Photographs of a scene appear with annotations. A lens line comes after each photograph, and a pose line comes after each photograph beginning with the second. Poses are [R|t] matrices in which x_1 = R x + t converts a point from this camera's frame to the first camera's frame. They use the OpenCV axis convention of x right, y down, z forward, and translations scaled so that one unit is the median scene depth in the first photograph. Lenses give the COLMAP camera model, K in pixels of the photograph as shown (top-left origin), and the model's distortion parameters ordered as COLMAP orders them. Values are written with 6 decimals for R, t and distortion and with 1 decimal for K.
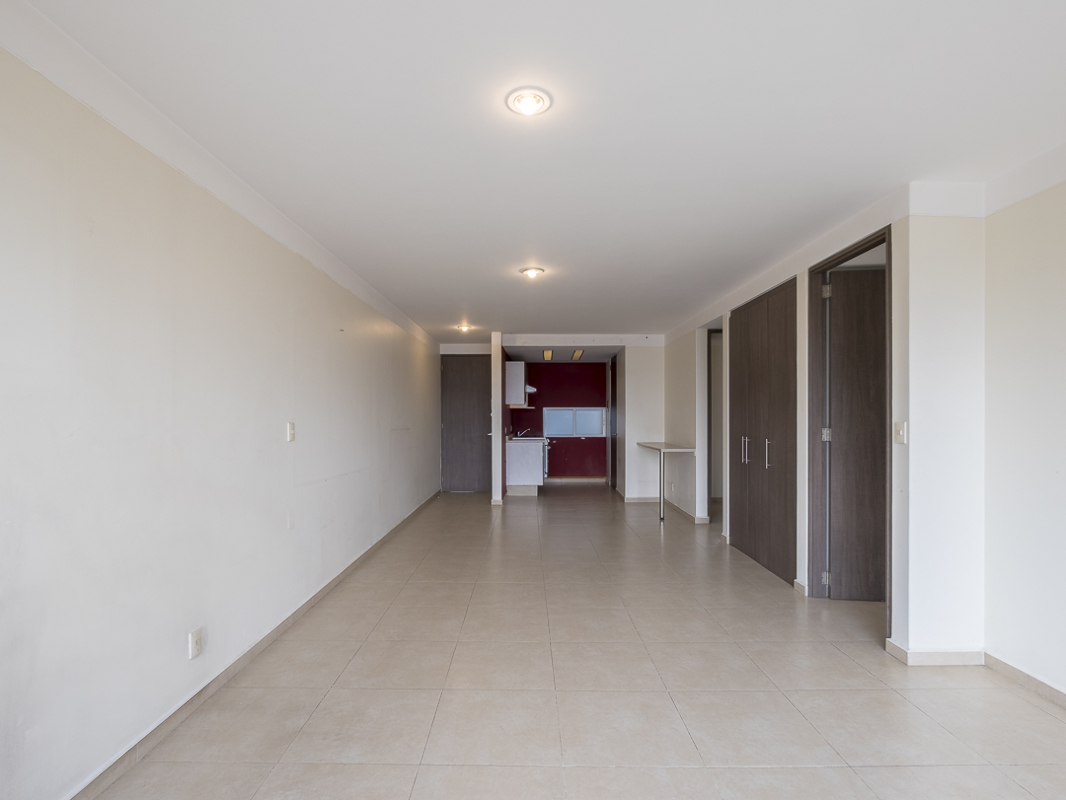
lens RADIAL K [[440.0, 0, 539.3], [0, 440.0, 394.9], [0, 0, 1]] dist [-0.001284, -0.000064]
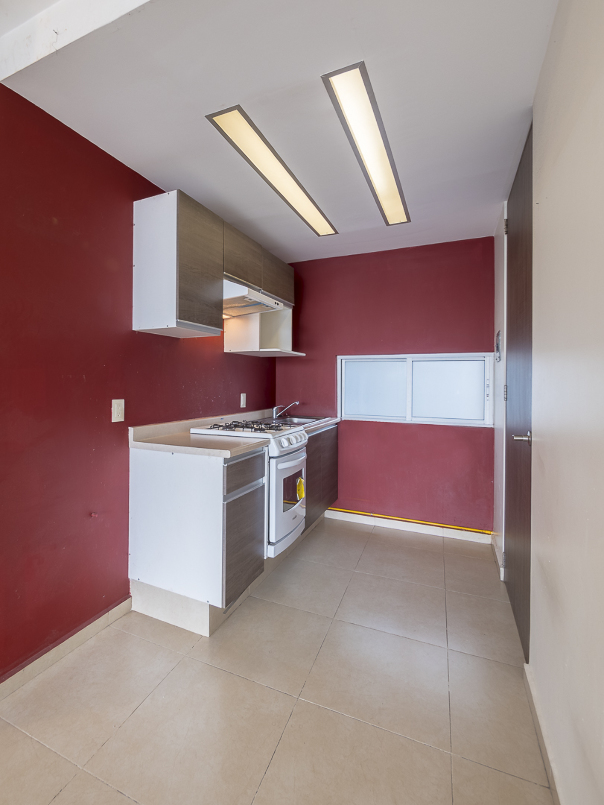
lens RADIAL K [[332.3, 0, 302.9], [0, 332.3, 378.4], [0, 0, 1]] dist [-0.001284, -0.000064]
pose [[0.918405, 0.004469, -0.395617, 0.113835], [0.010831, 0.999277, 0.036434, 0.039570], [0.395494, -0.037746, 0.917693, 0.674397]]
